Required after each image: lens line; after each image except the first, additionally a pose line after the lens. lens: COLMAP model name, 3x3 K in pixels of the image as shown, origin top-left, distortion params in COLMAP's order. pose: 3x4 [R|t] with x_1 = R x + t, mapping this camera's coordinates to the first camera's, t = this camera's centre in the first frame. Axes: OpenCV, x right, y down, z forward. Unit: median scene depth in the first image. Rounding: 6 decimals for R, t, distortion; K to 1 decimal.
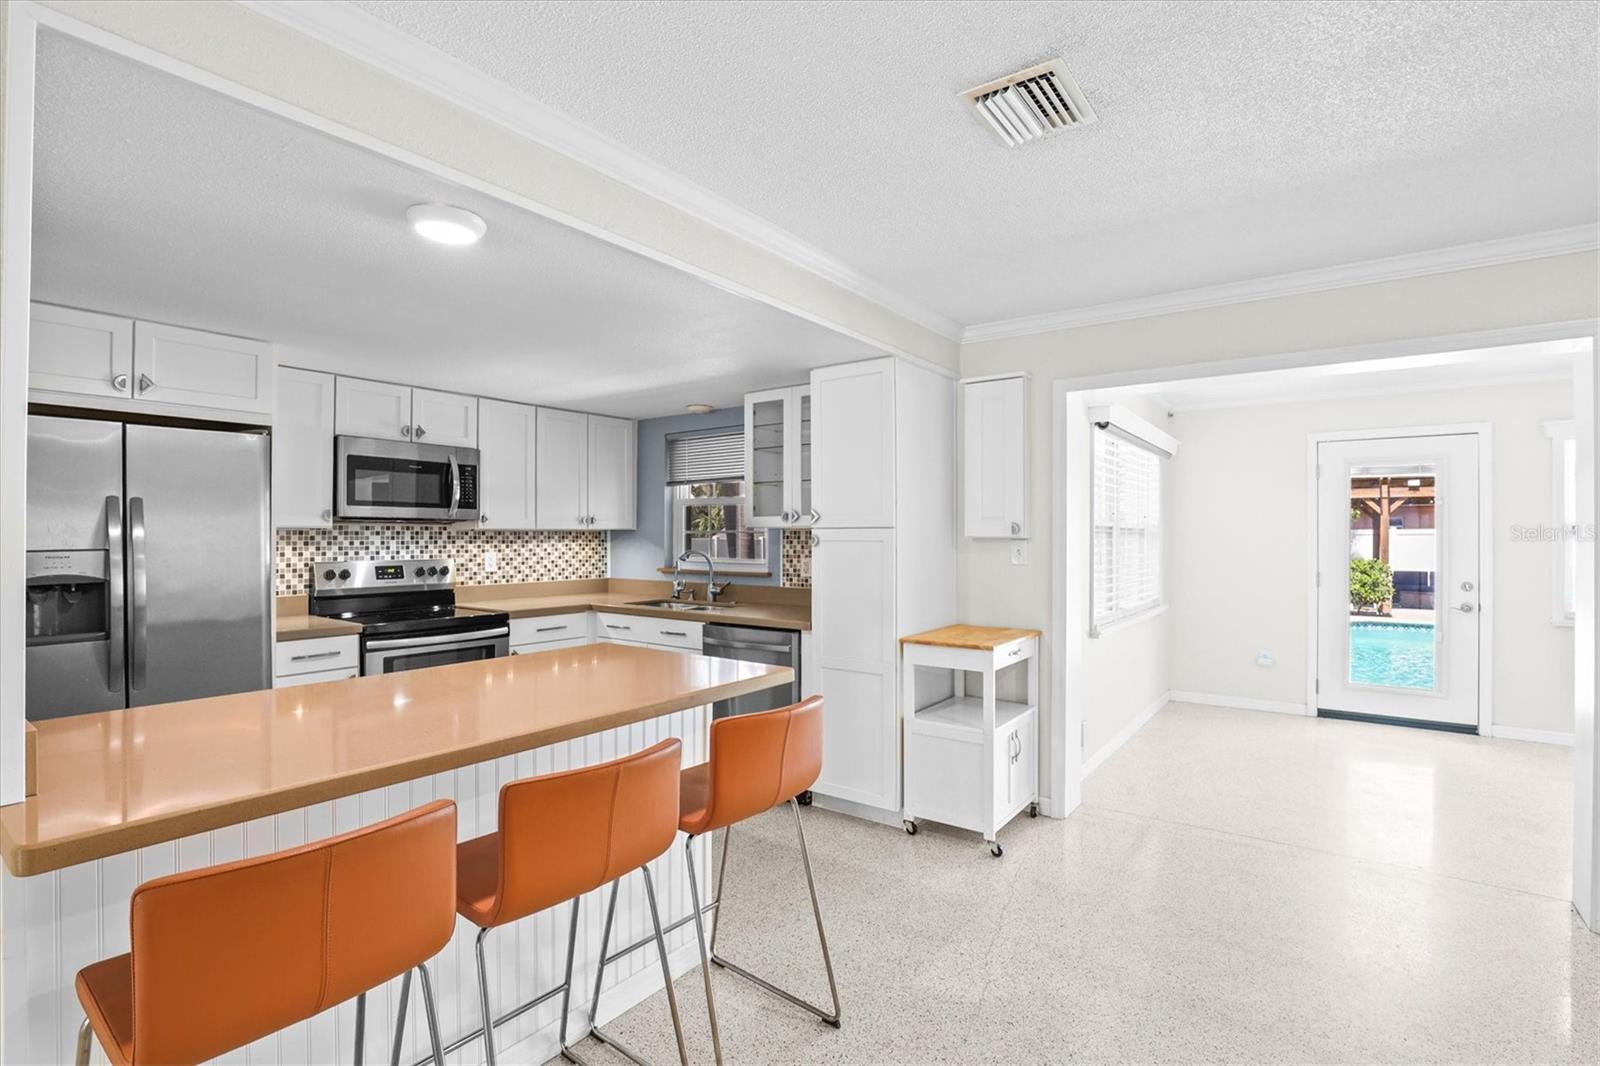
lens RADIAL K [[756.3, 0, 796.9], [0, 756.3, 531.6], [0, 0, 1]] dist [-0.031029, 0.010921]
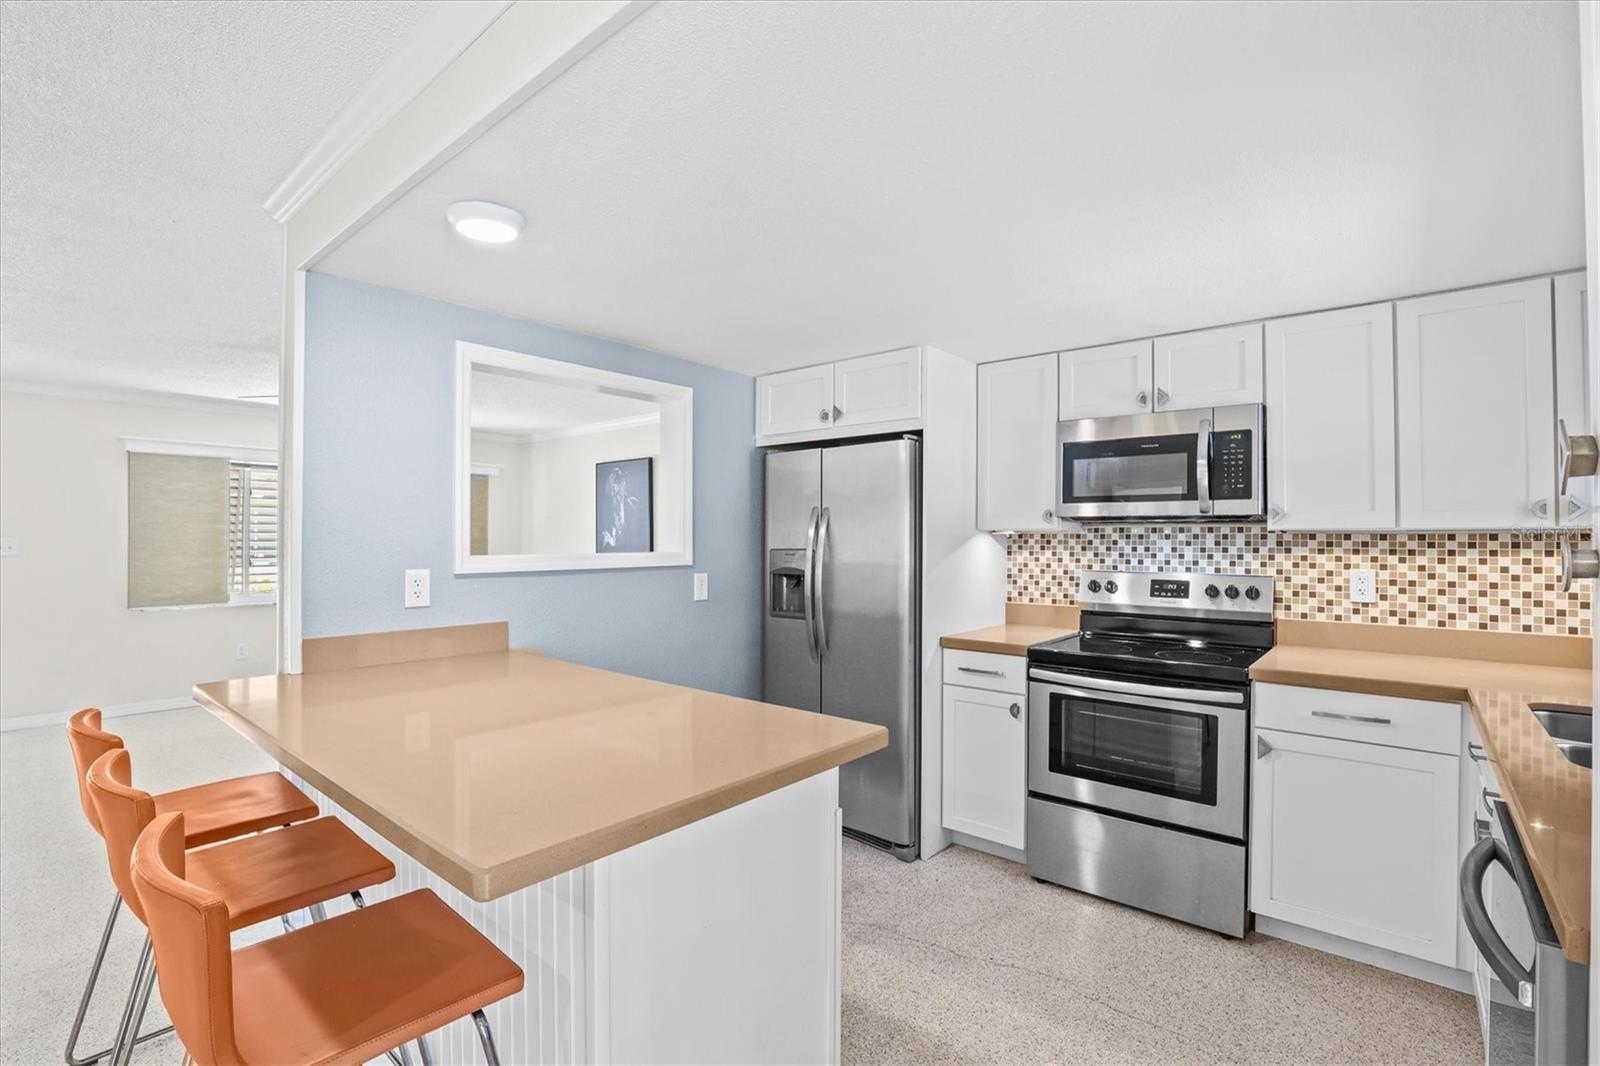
lens RADIAL K [[732.8, 0, 805.4], [0, 732.8, 532.6], [0, 0, 1]] dist [-0.027670, 0.000368]
pose [[-0.059758, -0.007413, -0.998185, 0.209119], [0.001012, 0.999971, -0.007487, 0.003038], [0.998212, -0.001457, -0.059749, 0.676839]]
